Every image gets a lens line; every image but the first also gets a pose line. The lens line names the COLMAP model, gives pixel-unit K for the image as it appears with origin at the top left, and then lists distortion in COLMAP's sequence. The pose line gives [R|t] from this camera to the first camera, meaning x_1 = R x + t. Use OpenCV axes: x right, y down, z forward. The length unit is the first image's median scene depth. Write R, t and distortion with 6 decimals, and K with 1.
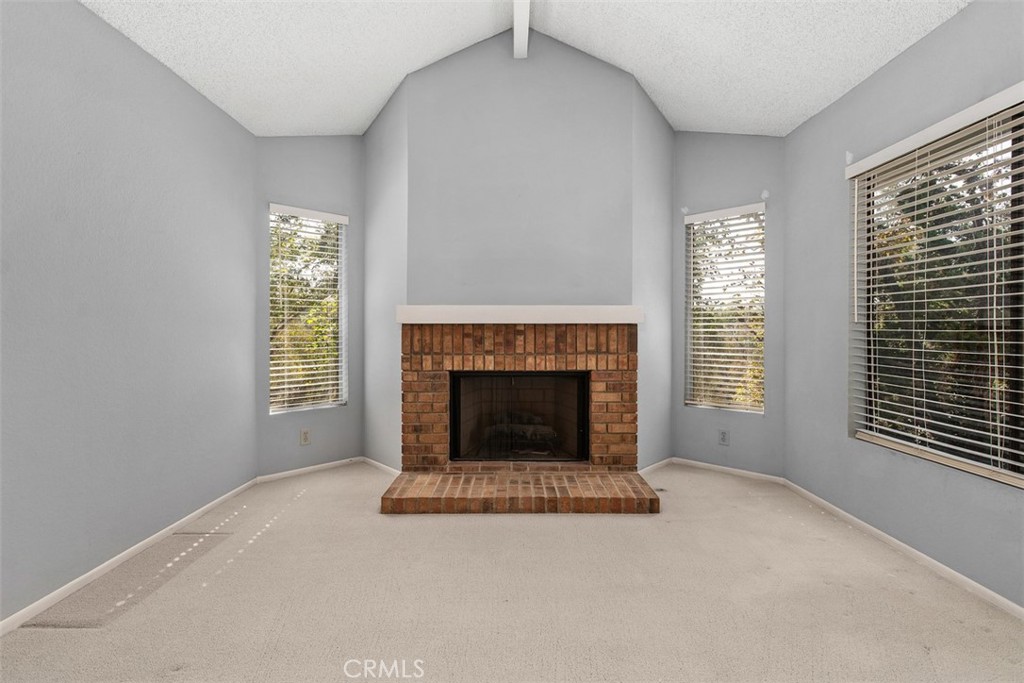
lens RADIAL K [[473.0, 0, 513.6], [0, 473.0, 340.0], [0, 0, 1]] dist [-0.004058, -0.000645]
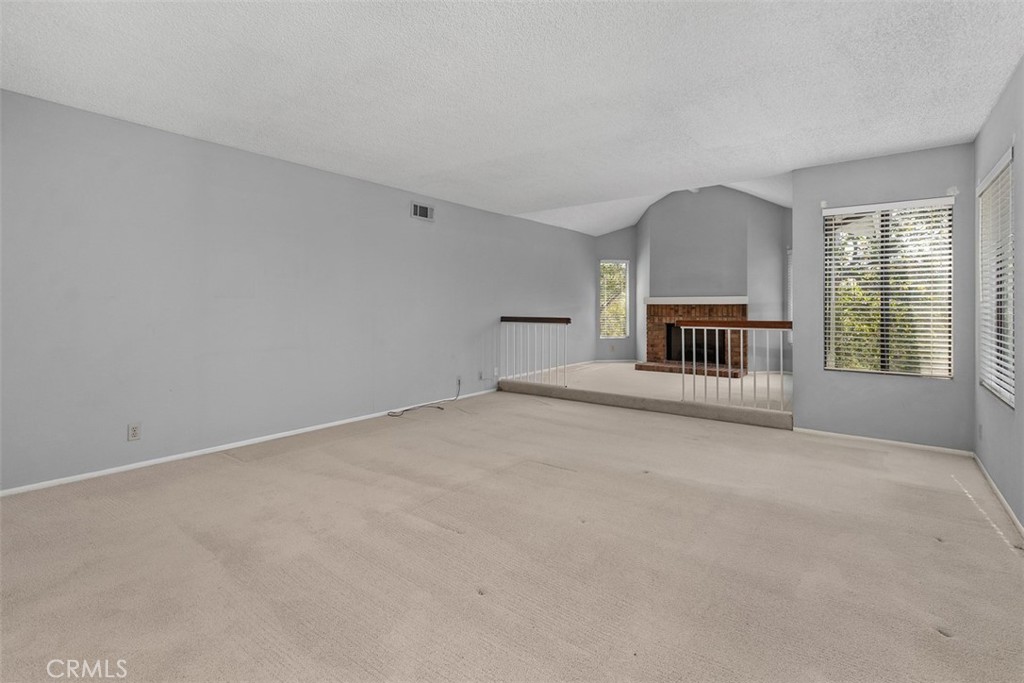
lens RADIAL K [[473.0, 0, 512.0], [0, 473.0, 310.1], [0, 0, 1]] dist [-0.004058, -0.000645]
pose [[0.805588, 0.004177, -0.592461, 0.703412], [-0.010396, 0.999921, -0.007087, 0.022489], [0.592385, 0.011869, 0.805568, -1.526408]]
